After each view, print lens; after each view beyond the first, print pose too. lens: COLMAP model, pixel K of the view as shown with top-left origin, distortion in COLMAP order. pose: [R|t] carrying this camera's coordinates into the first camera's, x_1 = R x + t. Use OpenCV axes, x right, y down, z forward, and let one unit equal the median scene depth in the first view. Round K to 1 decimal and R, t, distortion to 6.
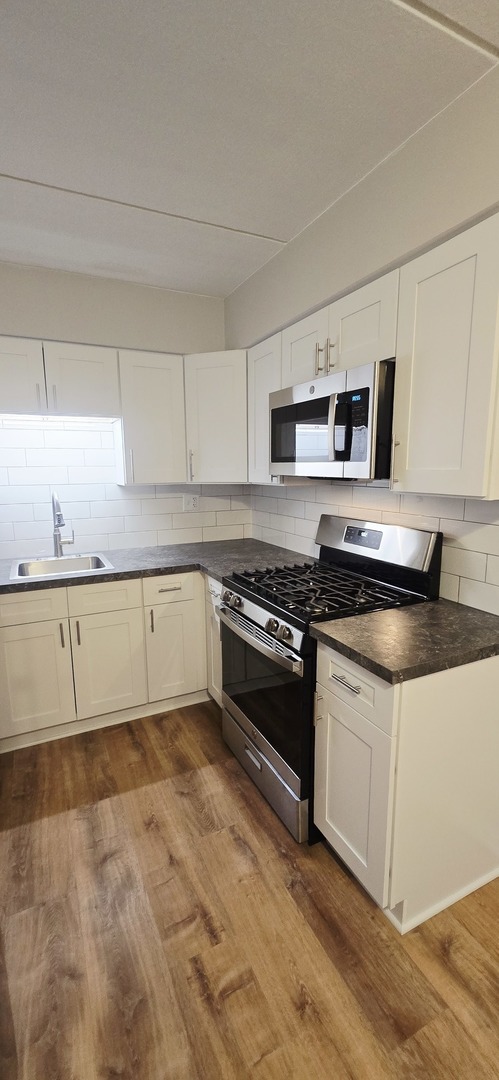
lens RADIAL K [[441.5, 0, 246.3], [0, 441.5, 540.9], [0, 0, 1]] dist [0.000238, -0.000522]
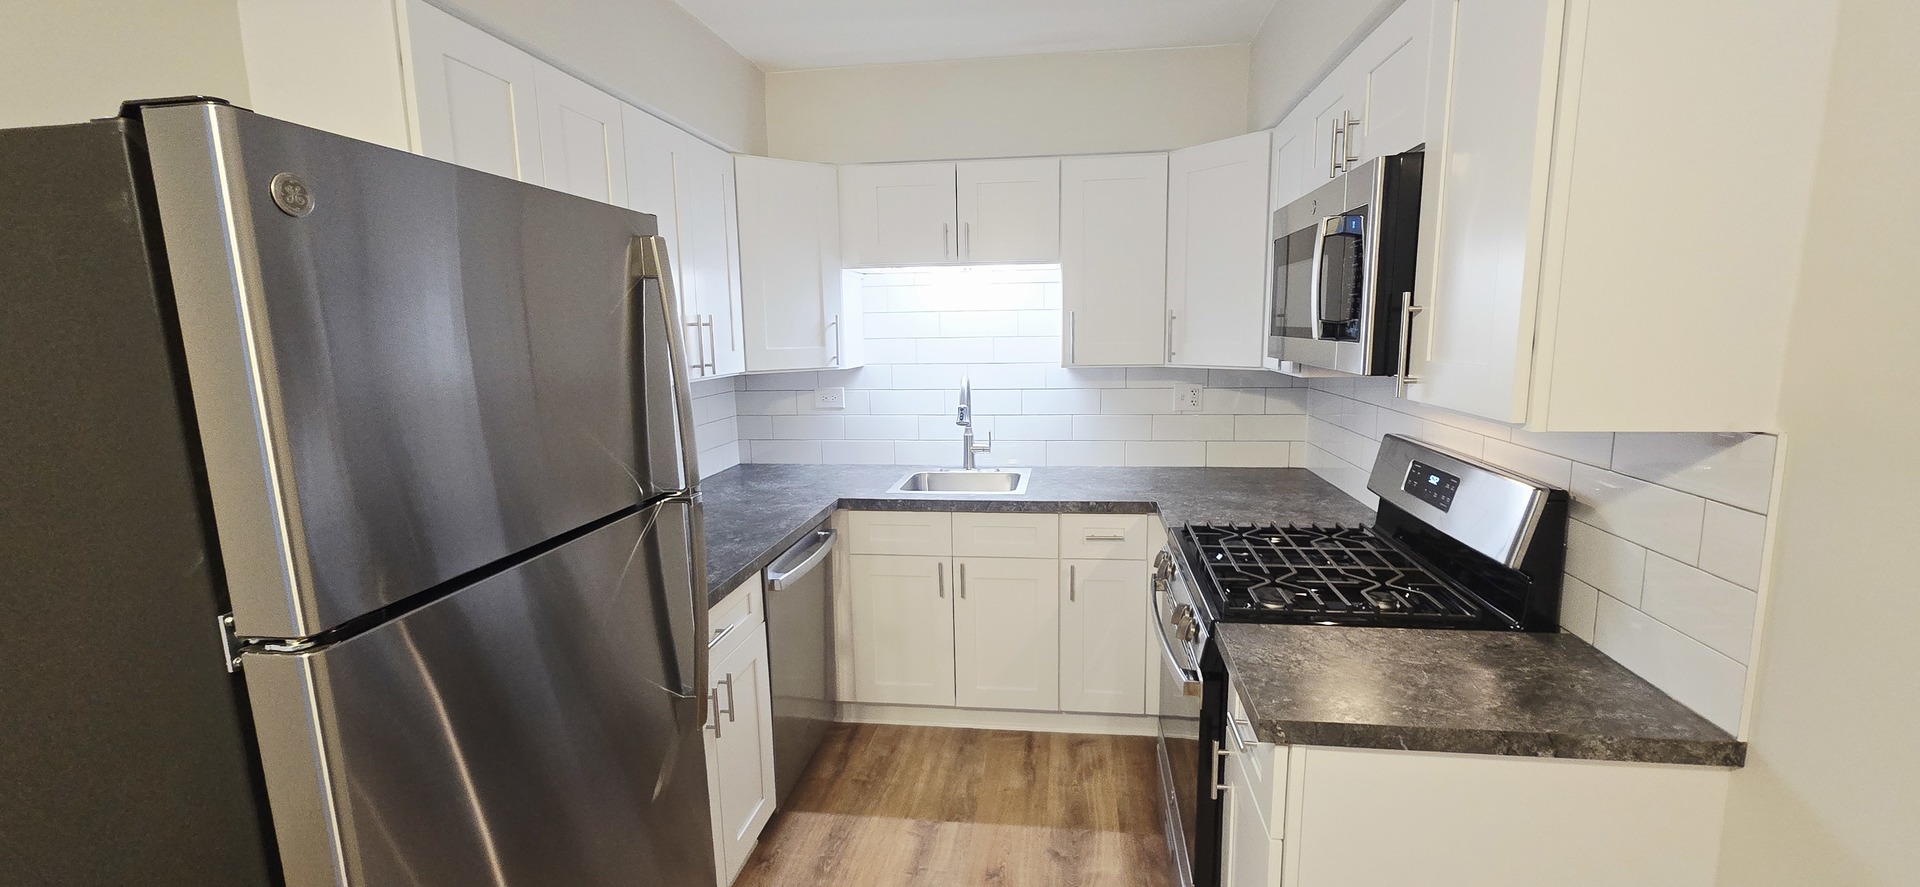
lens RADIAL K [[784.8, 0, 972.8], [0, 784.8, 453.9], [0, 0, 1]] dist [0.000238, -0.000522]
pose [[0.840099, 0.082361, -0.536144, 0.274988], [-0.082337, 0.996315, 0.024035, -0.020350], [0.536148, 0.023953, 0.843784, -0.032935]]
